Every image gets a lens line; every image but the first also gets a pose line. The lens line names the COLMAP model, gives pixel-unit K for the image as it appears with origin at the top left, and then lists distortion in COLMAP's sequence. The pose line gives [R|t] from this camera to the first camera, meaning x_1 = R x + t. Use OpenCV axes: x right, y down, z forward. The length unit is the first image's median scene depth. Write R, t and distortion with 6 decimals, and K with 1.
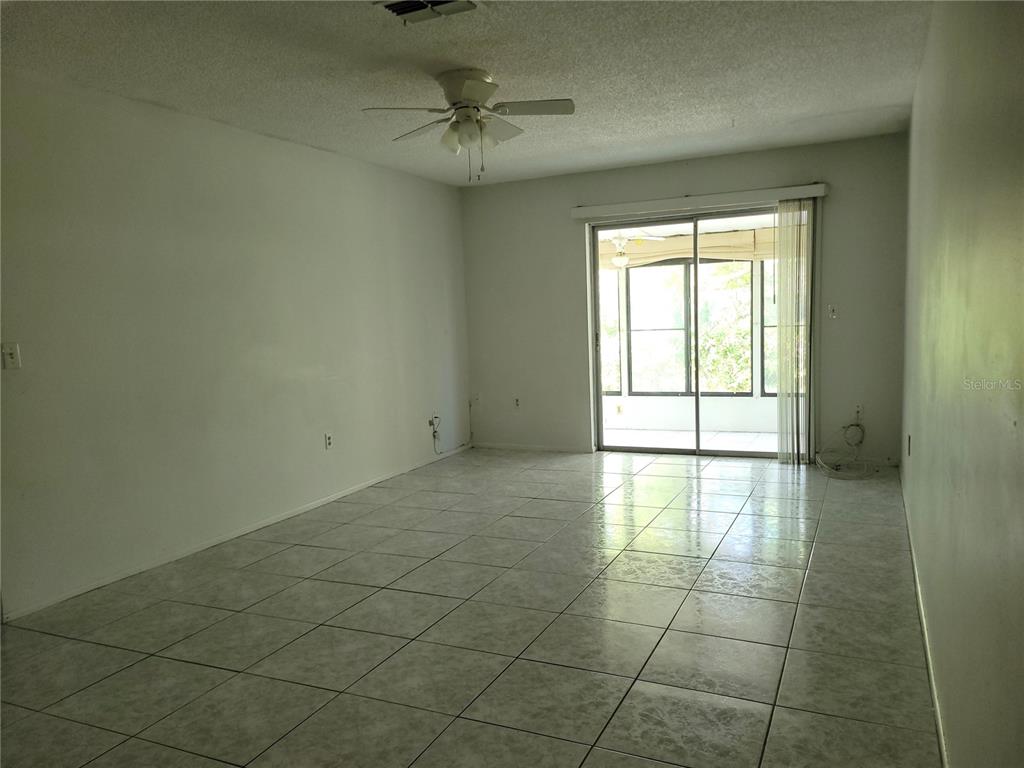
lens RADIAL K [[777.1, 0, 508.3], [0, 777.1, 393.5], [0, 0, 1]] dist [0.032734, 0.001135]
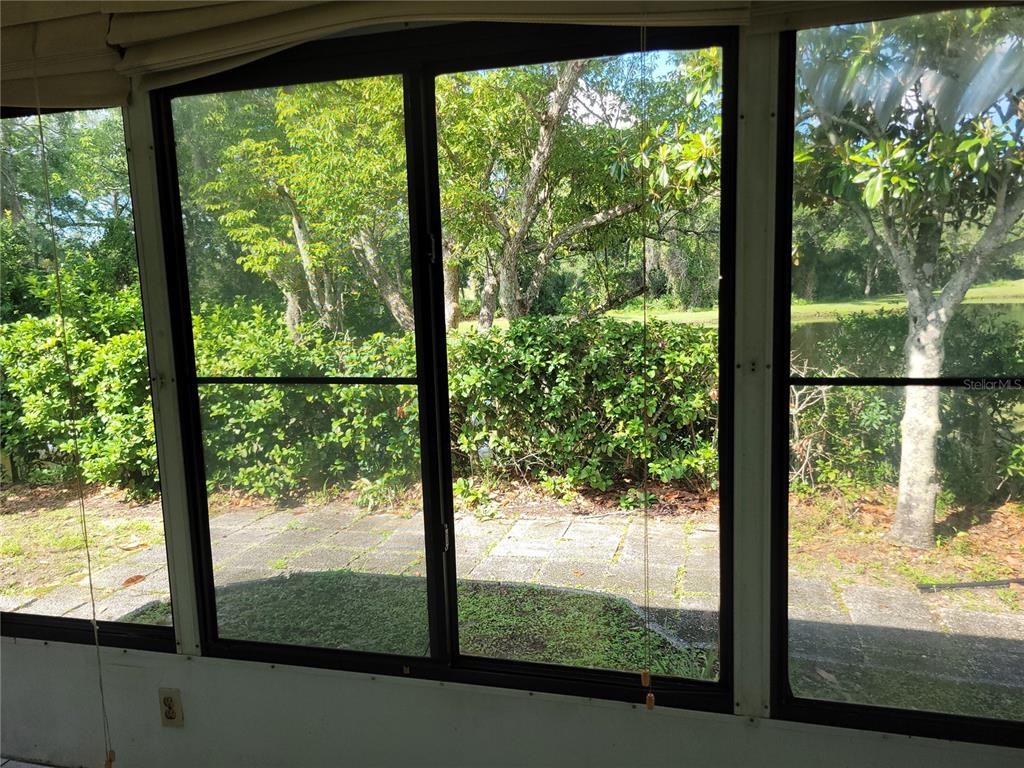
lens RADIAL K [[766.2, 0, 512.0], [0, 766.2, 384.0], [0, 0, 1]] dist [0.047389, -0.002728]
pose [[0.984109, -0.014522, 0.176968, 0.367821], [0.010535, 0.999670, 0.023447, -0.149183], [-0.177250, -0.021210, 0.983937, 1.349564]]
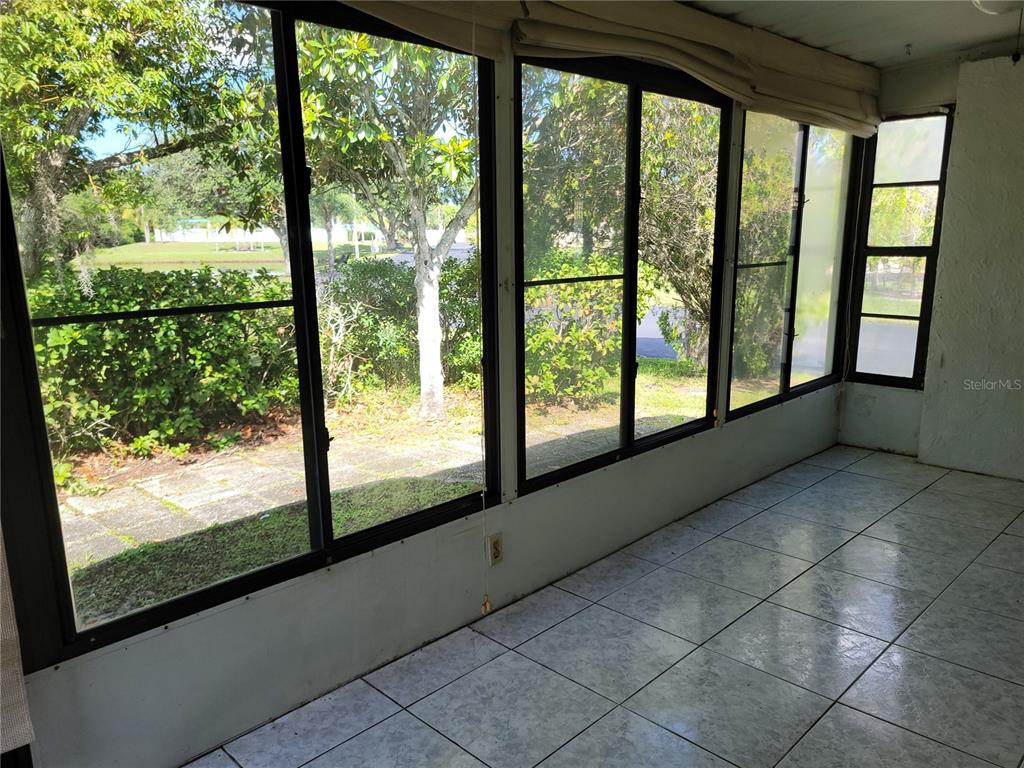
lens RADIAL K [[771.0, 0, 512.0], [0, 771.0, 384.0], [0, 0, 1]] dist [0.043652, -0.006961]
pose [[0.324278, -0.144648, 0.934837, -0.212625], [0.092589, 0.988348, 0.120810, -0.139932], [-0.941420, 0.047380, 0.333892, 1.600149]]
